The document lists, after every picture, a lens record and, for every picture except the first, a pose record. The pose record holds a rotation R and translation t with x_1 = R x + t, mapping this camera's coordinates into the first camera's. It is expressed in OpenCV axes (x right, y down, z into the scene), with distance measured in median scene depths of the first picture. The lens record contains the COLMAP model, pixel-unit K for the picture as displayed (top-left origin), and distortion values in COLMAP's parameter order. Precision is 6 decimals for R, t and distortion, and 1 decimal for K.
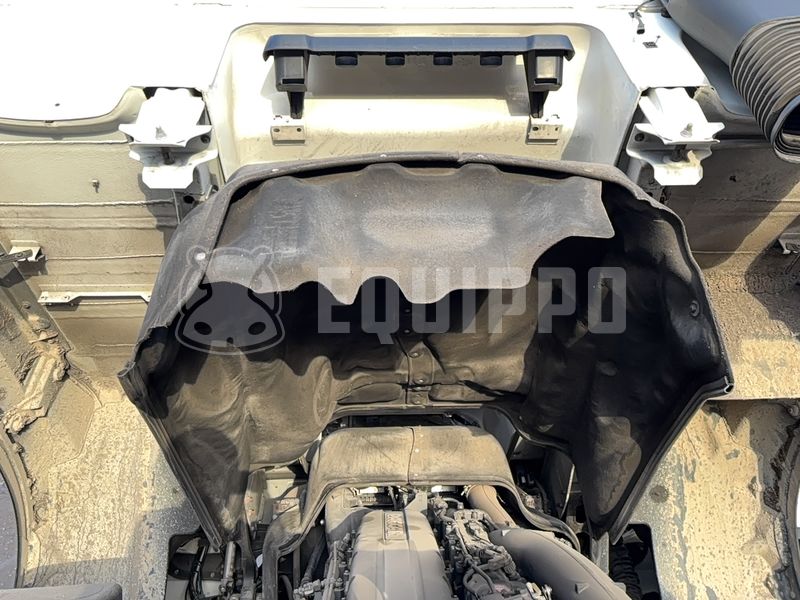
lens RADIAL K [[606.6, 0, 399.6], [0, 606.6, 301.5], [0, 0, 1]] dist [0.037907, -0.043989]
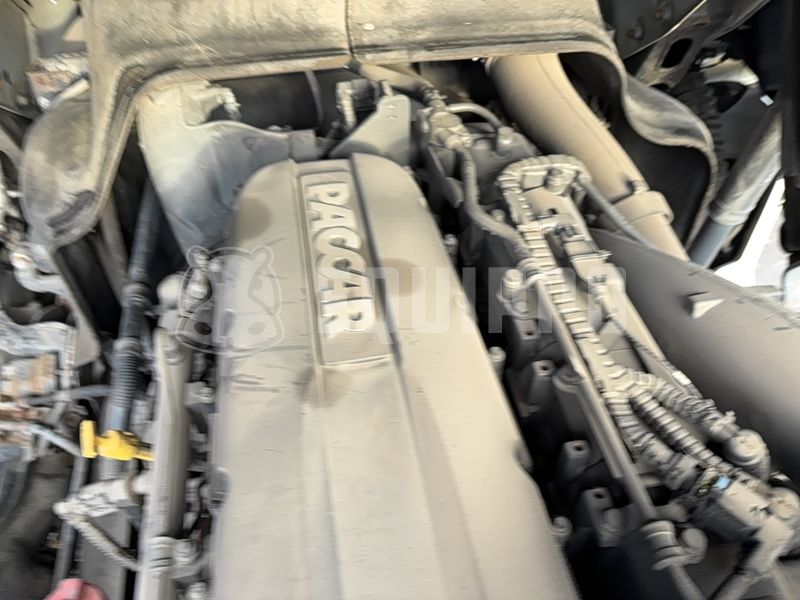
lens RADIAL K [[606.6, 0, 399.6], [0, 606.6, 302.6], [0, 0, 1]] dist [0.037907, -0.043989]
pose [[0.989511, -0.094960, 0.108859, -0.011268], [-0.021645, 0.647605, 0.761669, 0.116862], [-0.142826, -0.756036, 0.638757, 0.664941]]
